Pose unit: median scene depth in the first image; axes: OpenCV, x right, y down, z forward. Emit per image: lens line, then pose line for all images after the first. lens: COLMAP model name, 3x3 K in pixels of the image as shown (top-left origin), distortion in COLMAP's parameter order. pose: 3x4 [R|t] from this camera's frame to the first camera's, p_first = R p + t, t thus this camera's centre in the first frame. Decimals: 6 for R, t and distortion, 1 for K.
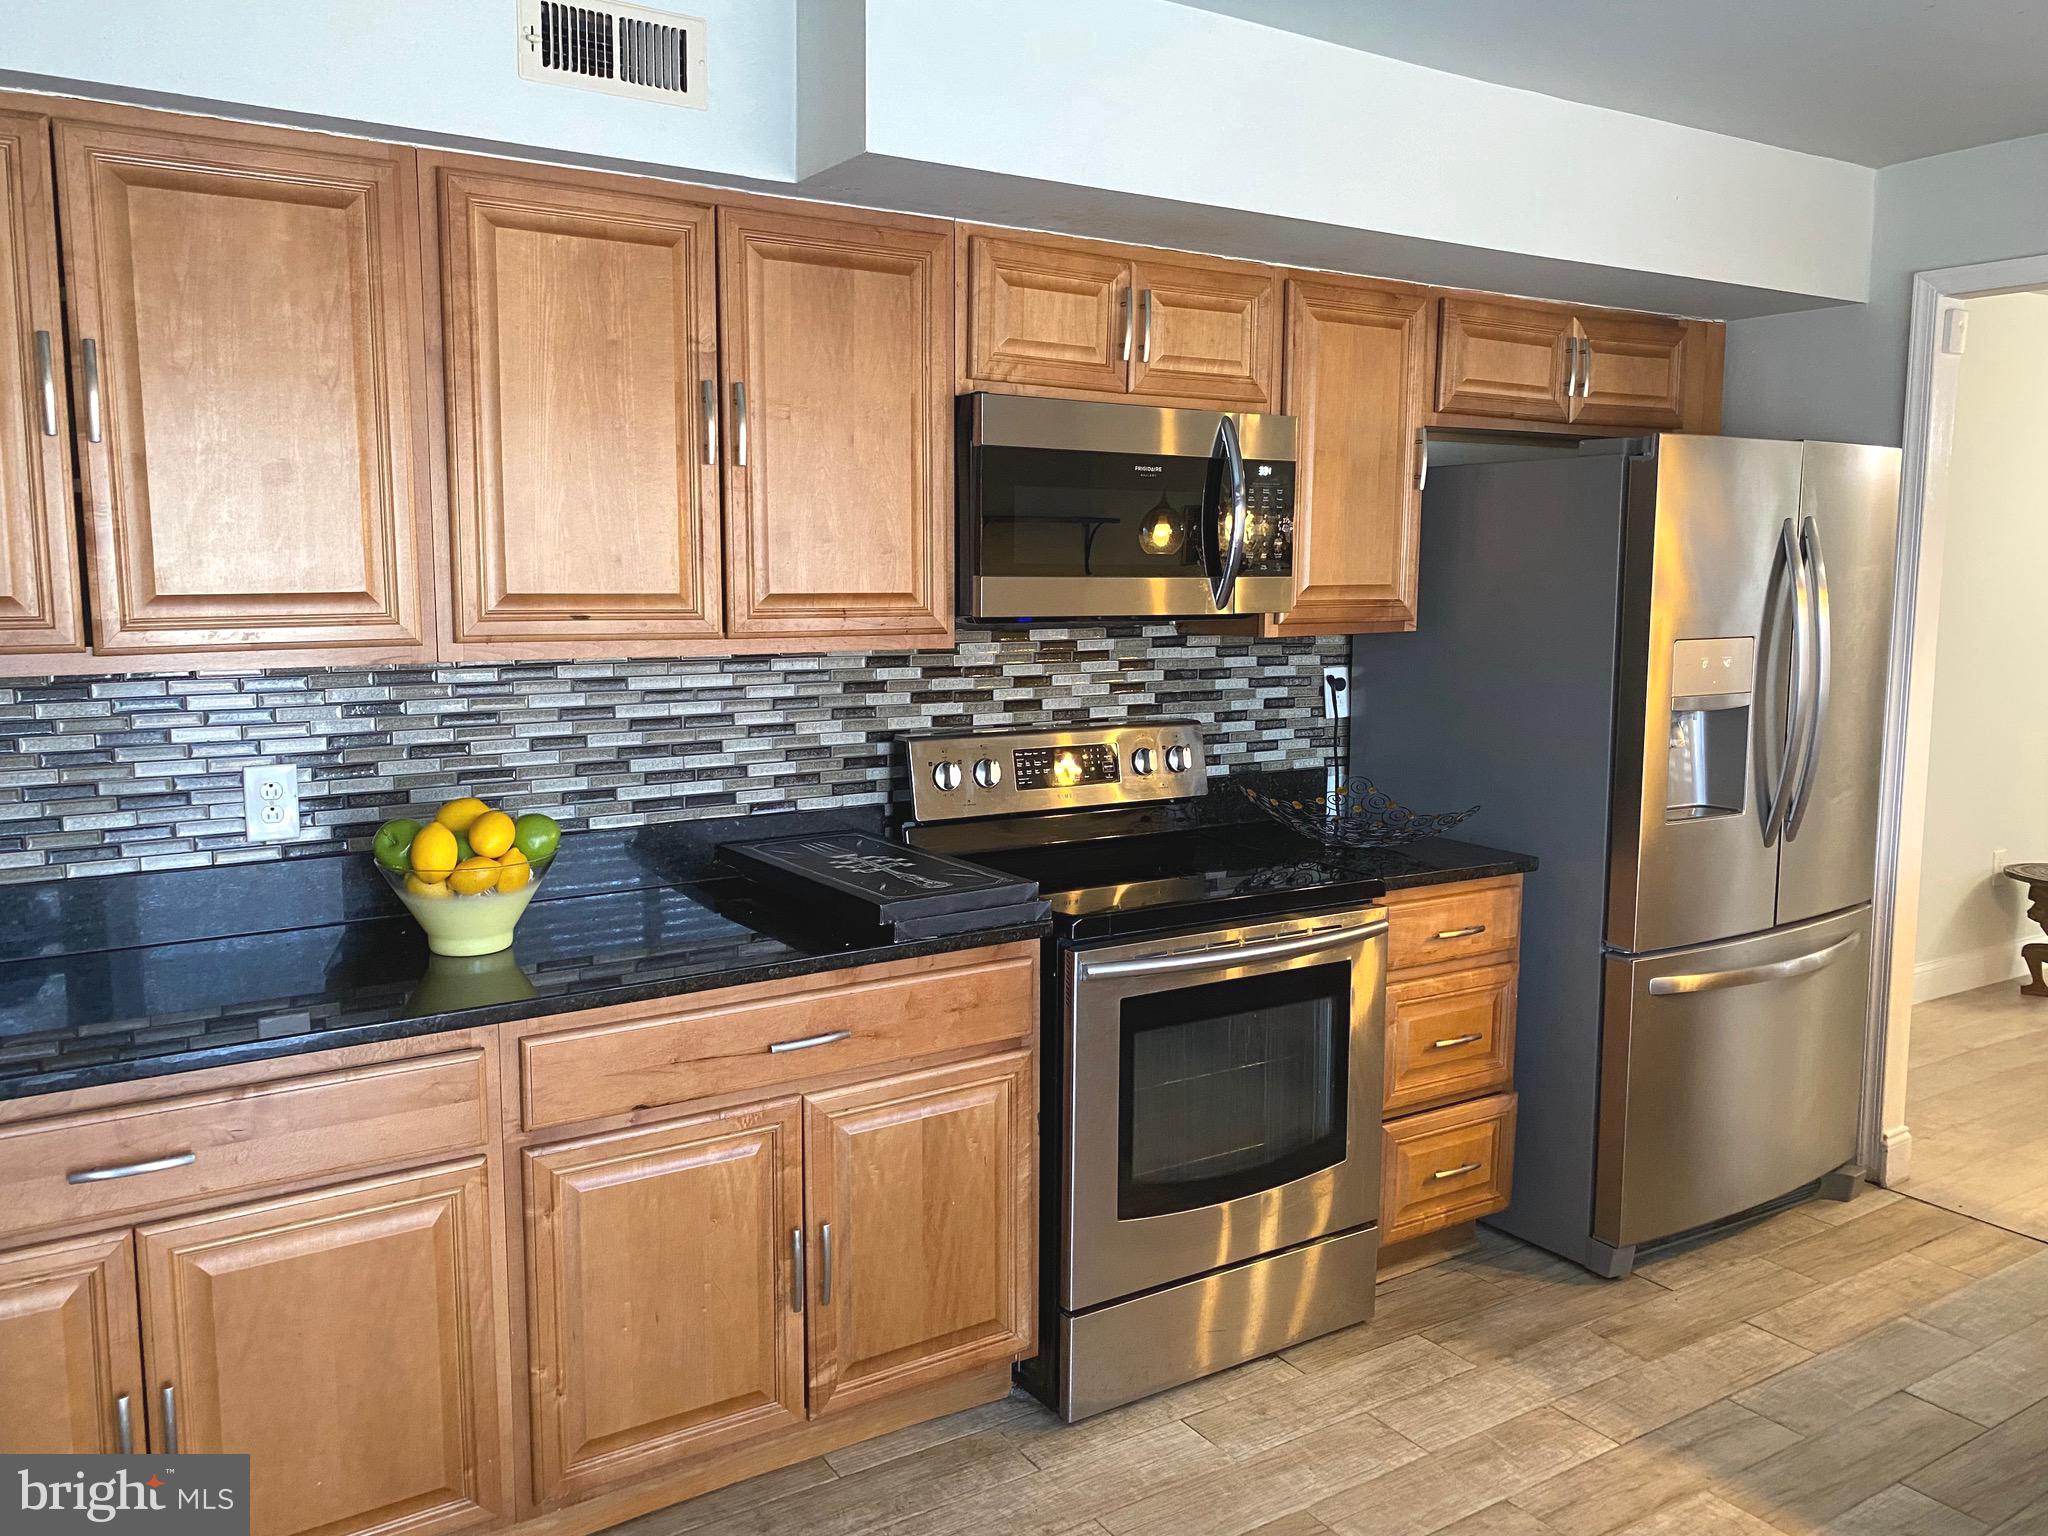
lens RADIAL K [[1574.1, 0, 1012.0], [0, 1574.1, 758.6], [0, 0, 1]] dist [0.048415, -0.042920]
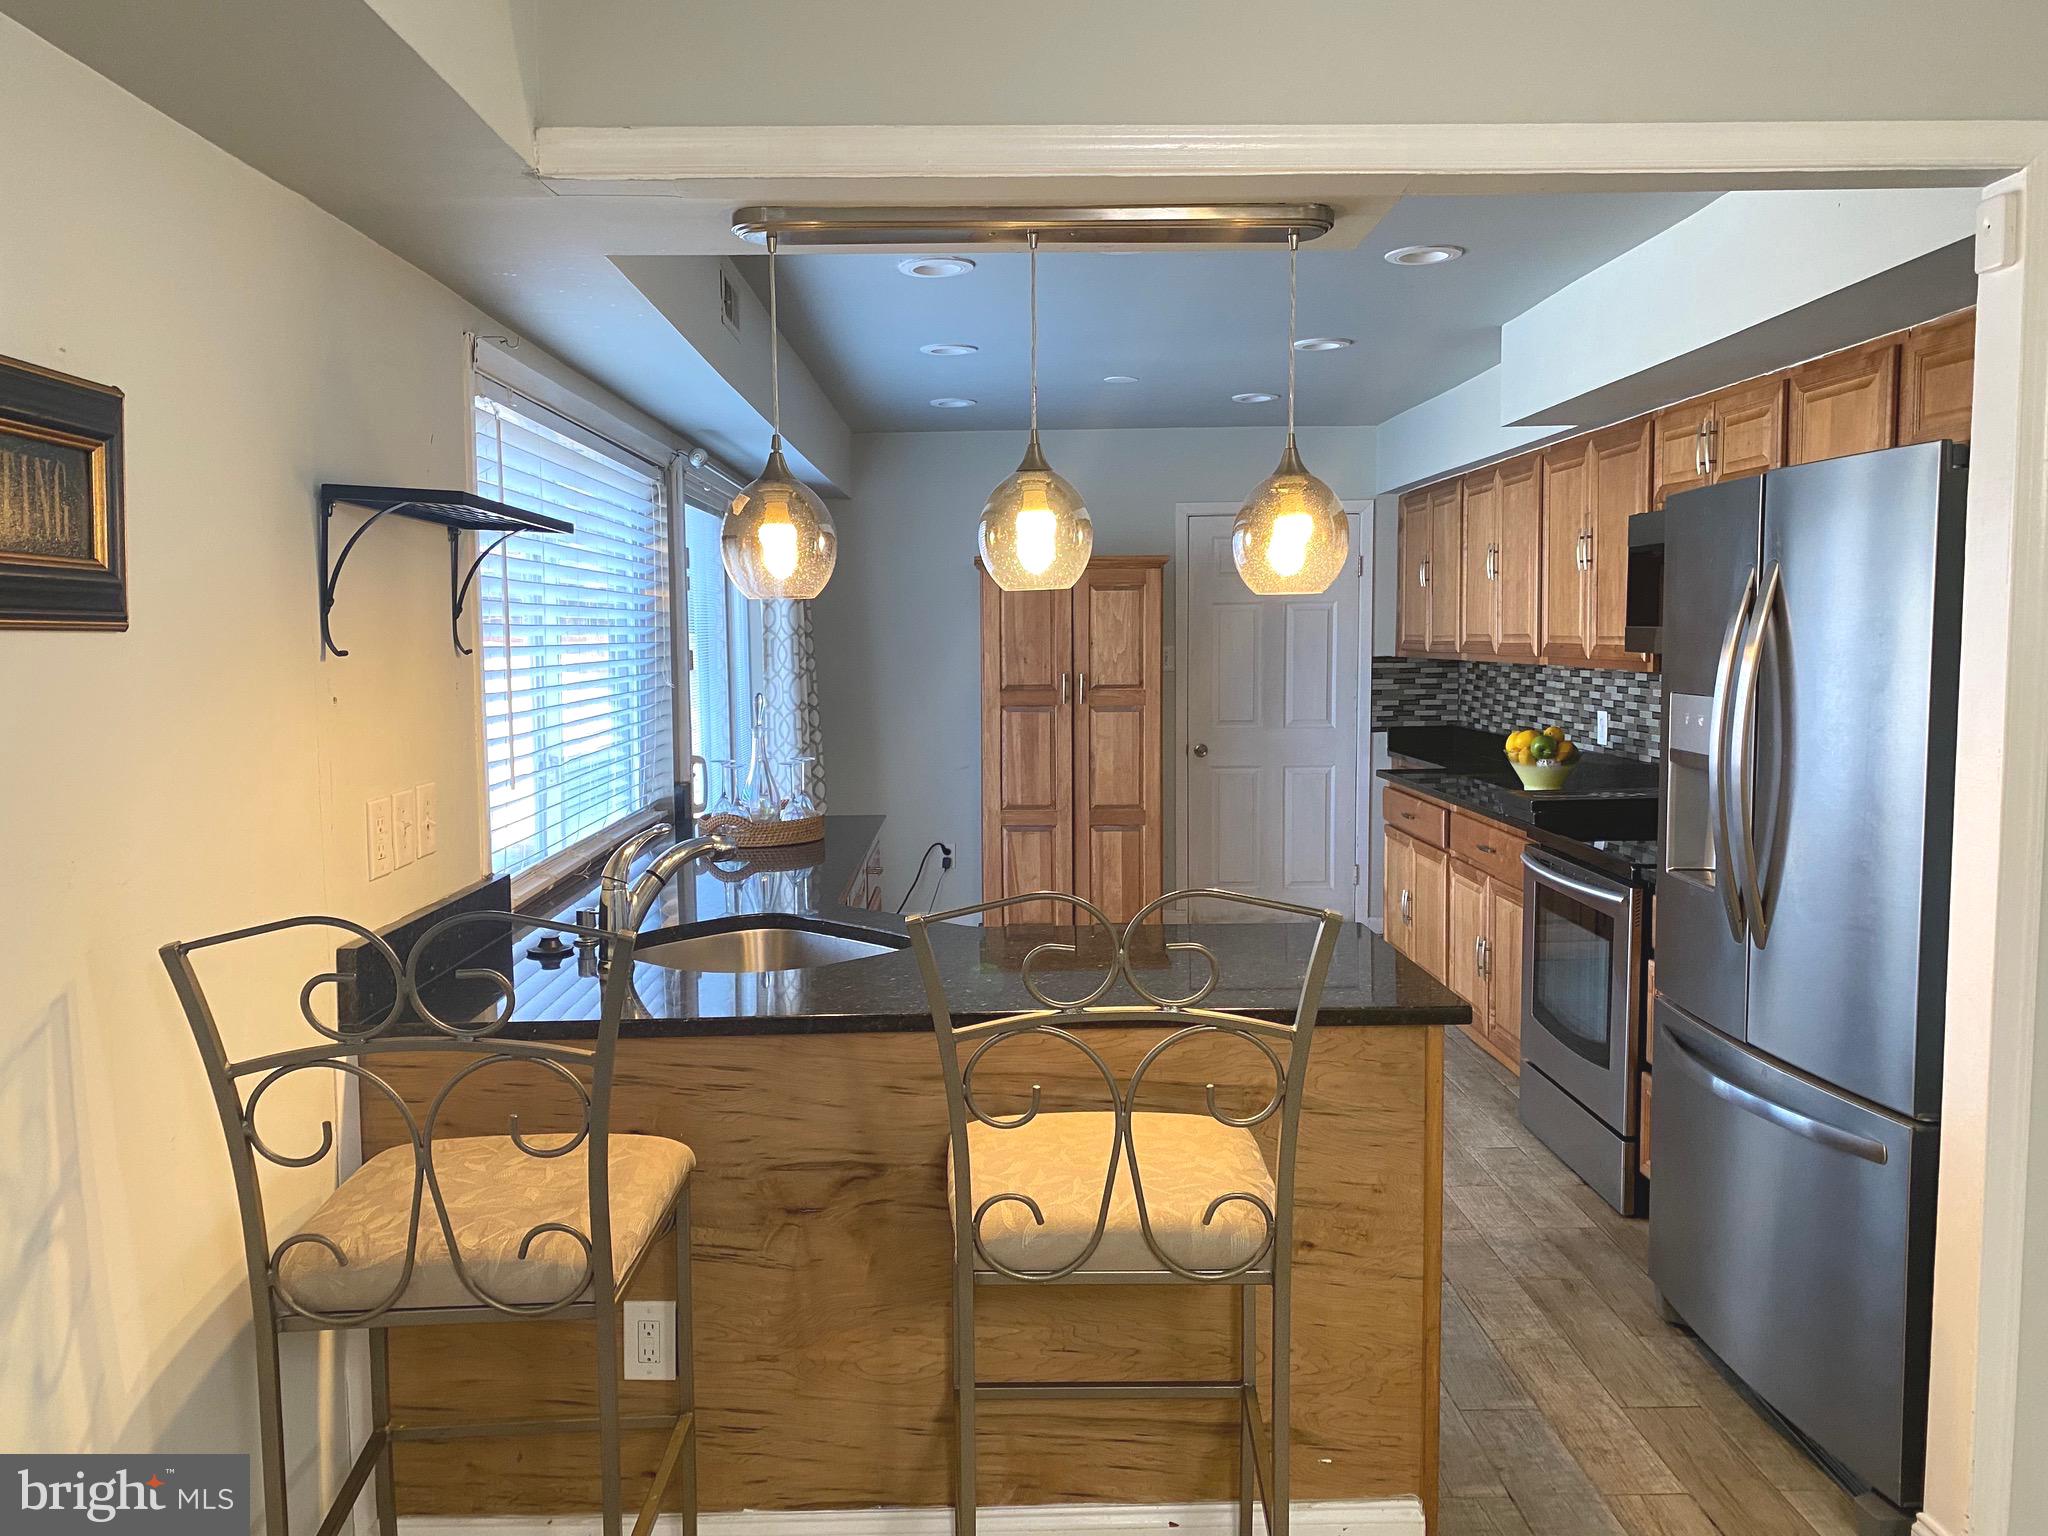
lens RADIAL K [[1546.7, 0, 1000.4], [0, 1546.7, 777.8], [0, 0, 1]] dist [0.107948, -0.204196]
pose [[-0.535863, 0.080897, -0.840421, 1.431099], [-0.099765, 0.982359, 0.158171, -0.129206], [0.838390, 0.168603, -0.518339, 1.111827]]
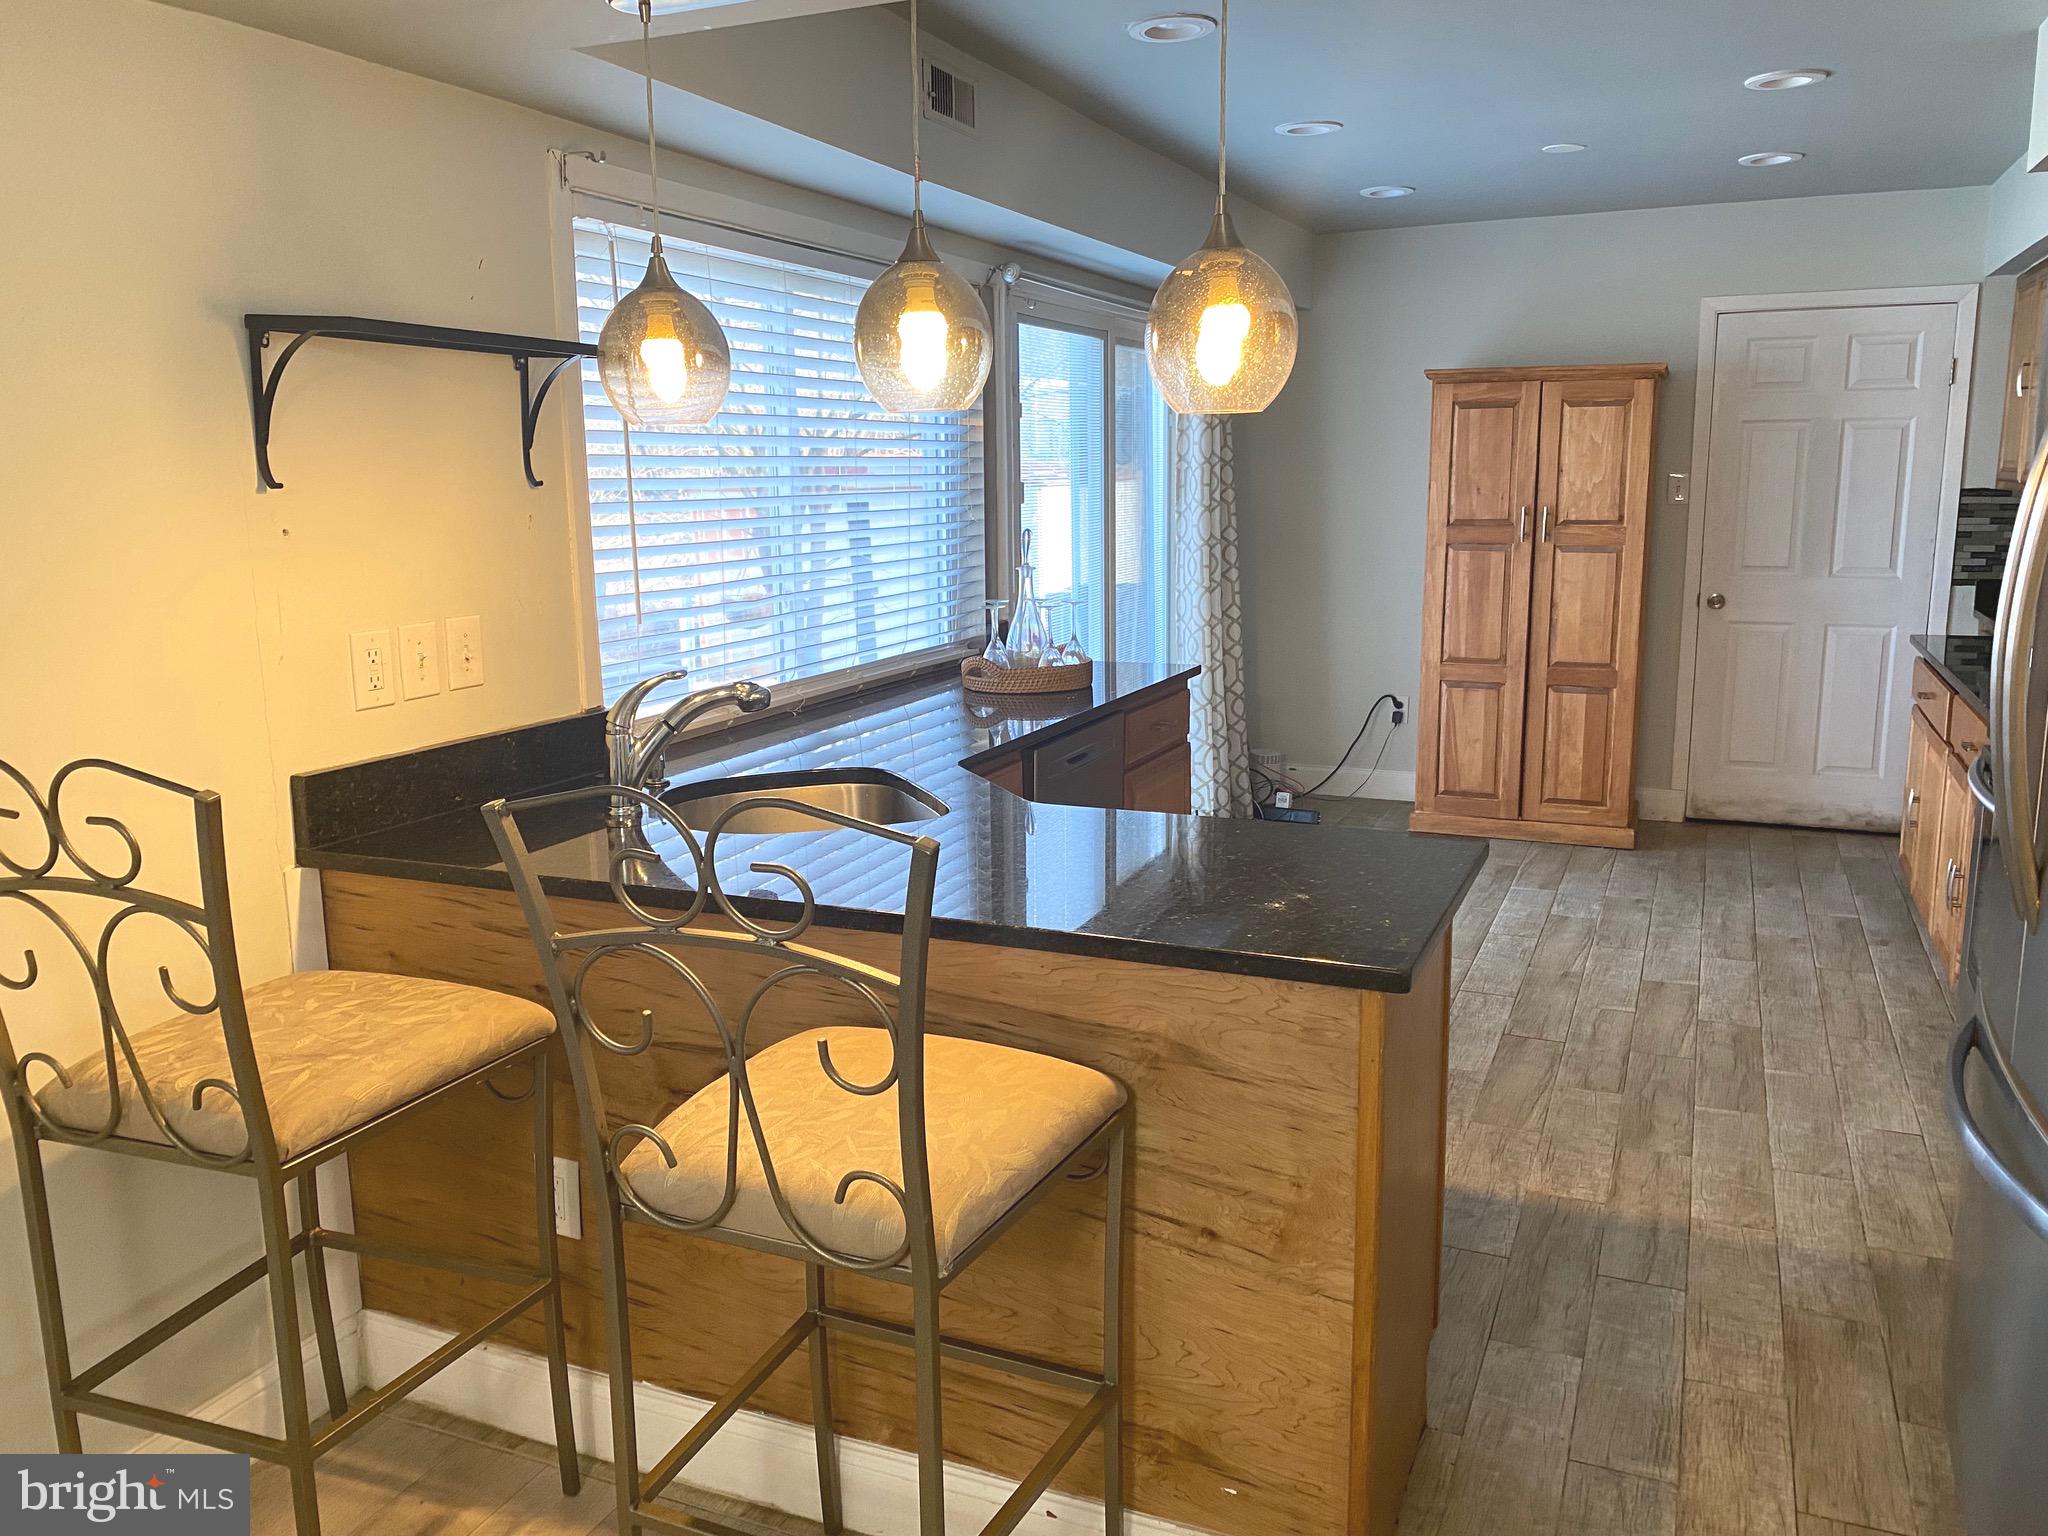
lens RADIAL K [[1555.9, 0, 1020.9], [0, 1555.9, 754.0], [0, 0, 1]] dist [0.056037, -0.097478]
pose [[-0.834543, 0.106870, -0.540479, 1.120013], [-0.060756, 0.957171, 0.283076, -0.148306], [0.547583, 0.269077, -0.792307, 1.267293]]
